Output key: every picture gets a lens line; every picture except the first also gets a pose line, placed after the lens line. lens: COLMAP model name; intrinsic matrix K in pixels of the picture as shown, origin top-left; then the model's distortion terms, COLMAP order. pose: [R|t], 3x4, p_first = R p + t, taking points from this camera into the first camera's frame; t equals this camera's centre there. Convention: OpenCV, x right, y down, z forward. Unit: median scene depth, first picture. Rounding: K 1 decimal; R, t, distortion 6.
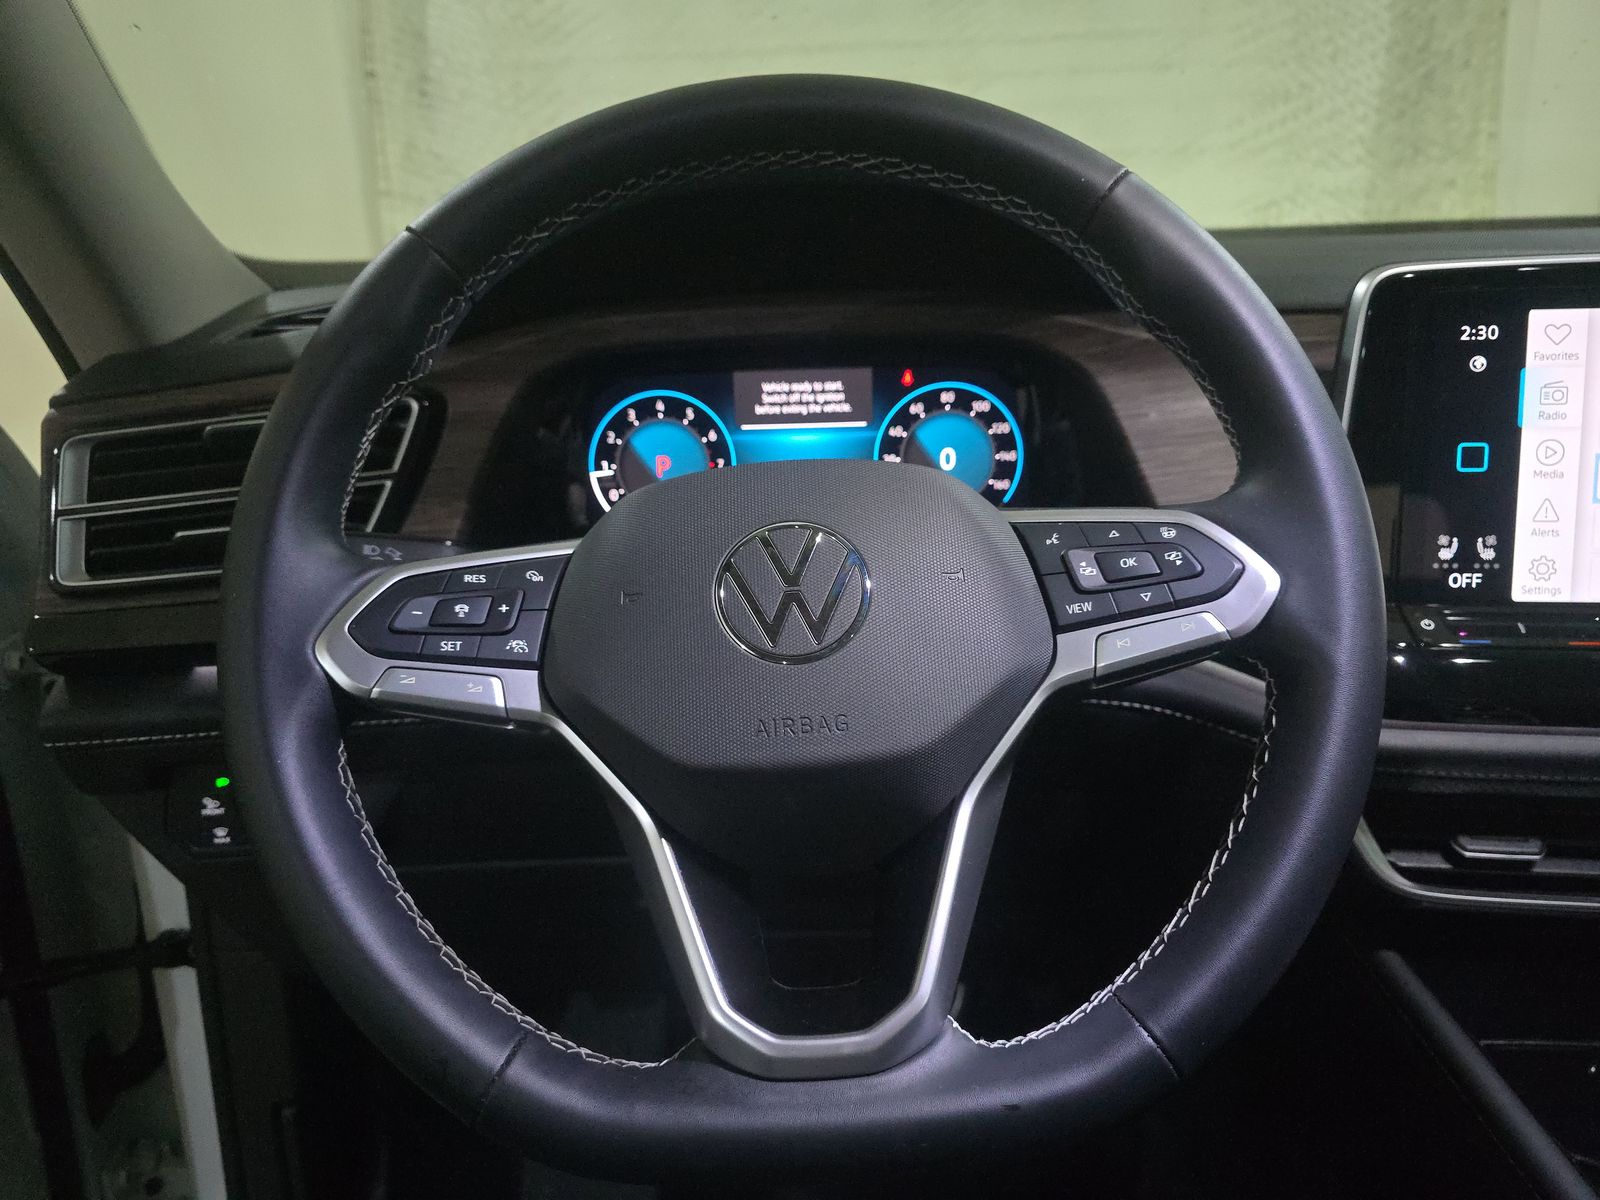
lens RADIAL K [[1068.9, 0, 801.1], [0, 1068.9, 611.9], [0, 0, 1]] dist [0.047957, -0.042447]
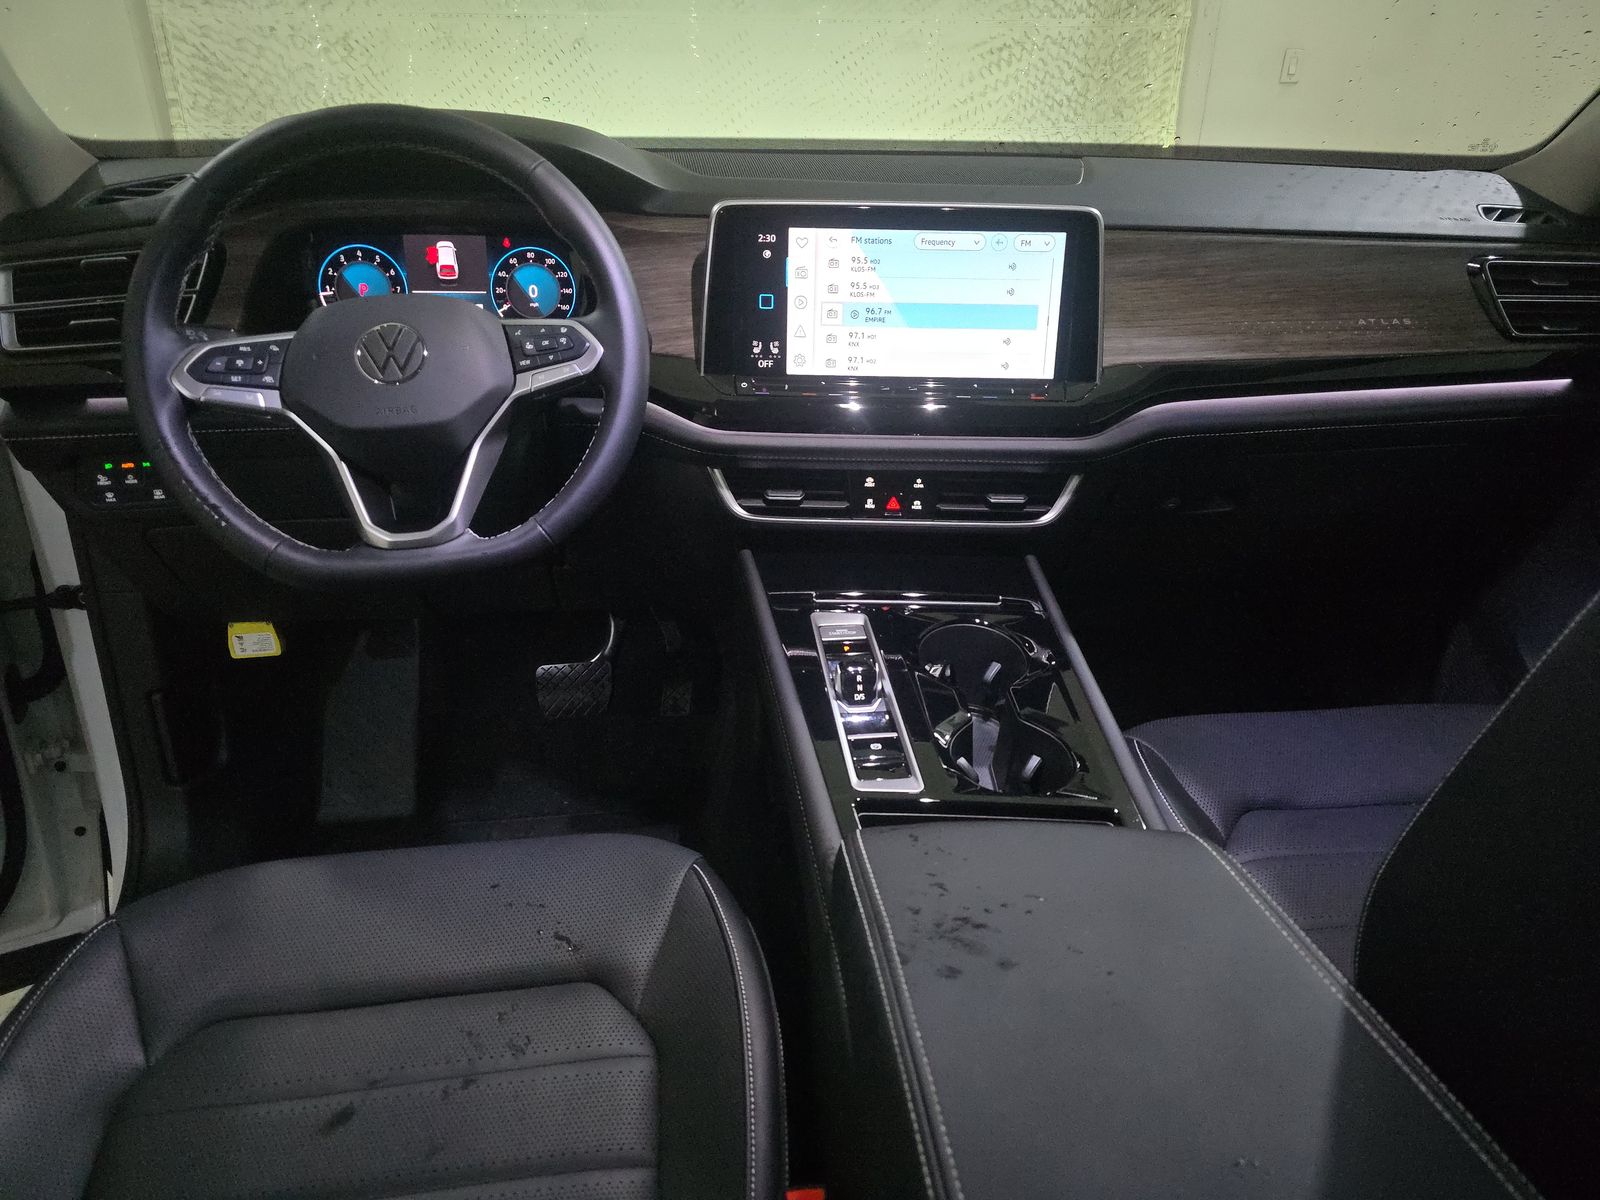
lens RADIAL K [[1068.9, 0, 801.1], [0, 1068.9, 611.9], [0, 0, 1]] dist [0.047957, -0.042447]
pose [[0.988597, -0.015578, 0.149776, 0.333063], [-0.009249, 0.986476, 0.163647, 0.093646], [-0.150299, -0.163166, 0.975083, -0.980457]]
